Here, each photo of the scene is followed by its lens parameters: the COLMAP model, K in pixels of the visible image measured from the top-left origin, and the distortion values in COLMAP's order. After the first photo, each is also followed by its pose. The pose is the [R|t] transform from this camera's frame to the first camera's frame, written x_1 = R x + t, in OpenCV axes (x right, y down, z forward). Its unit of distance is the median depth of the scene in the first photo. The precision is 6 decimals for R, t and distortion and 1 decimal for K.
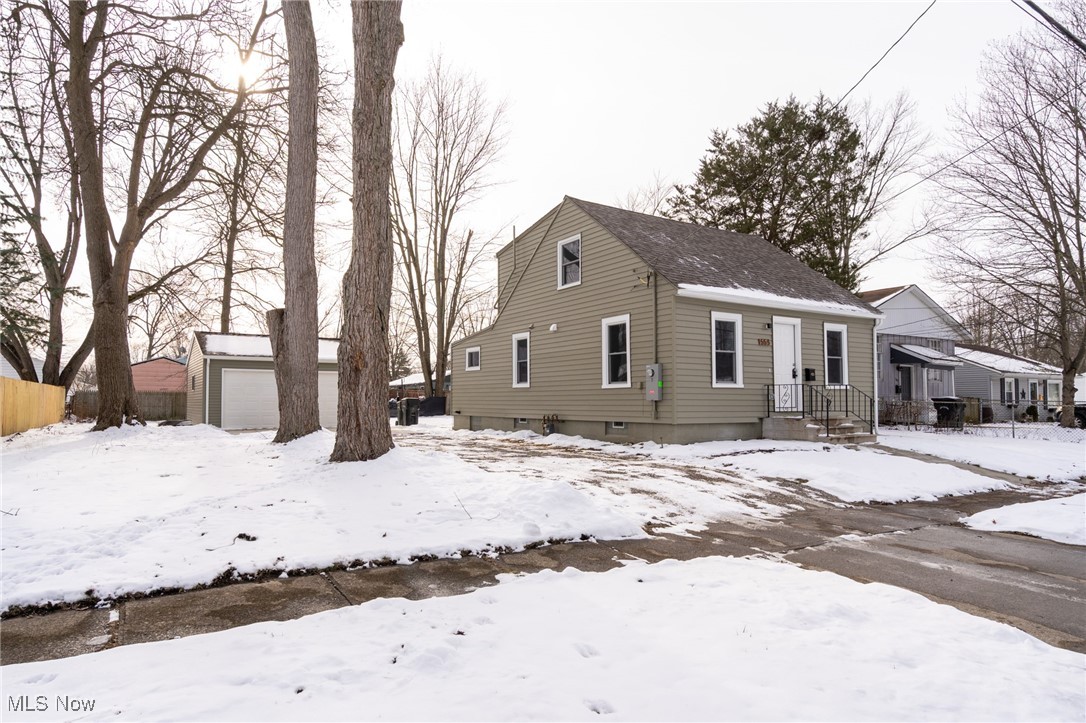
lens RADIAL K [[654.8, 0, 542.8], [0, 654.8, 368.6], [0, 0, 1]] dist [0.027603, 0.002188]
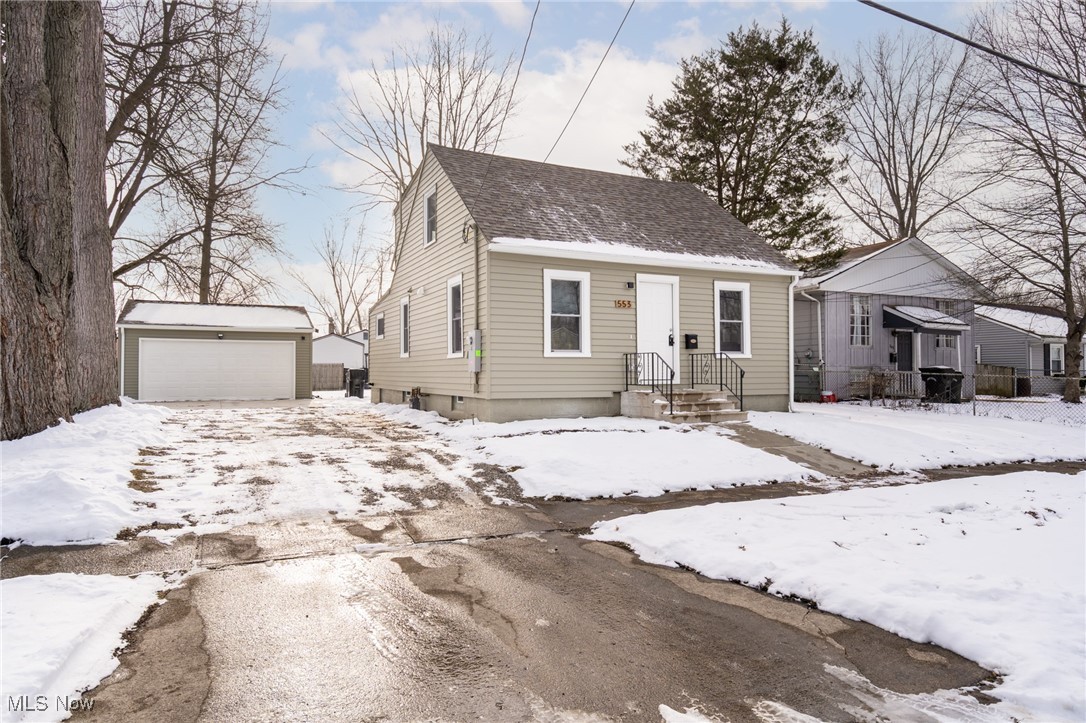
lens RADIAL K [[688.1, 0, 542.9], [0, 688.1, 363.1], [0, 0, 1]] dist [0.020485, -0.002279]
pose [[0.994838, -0.001535, -0.101462, 0.304879], [0.005402, 0.999269, 0.037846, 0.002224], [0.101330, -0.038198, 0.994119, 0.083038]]
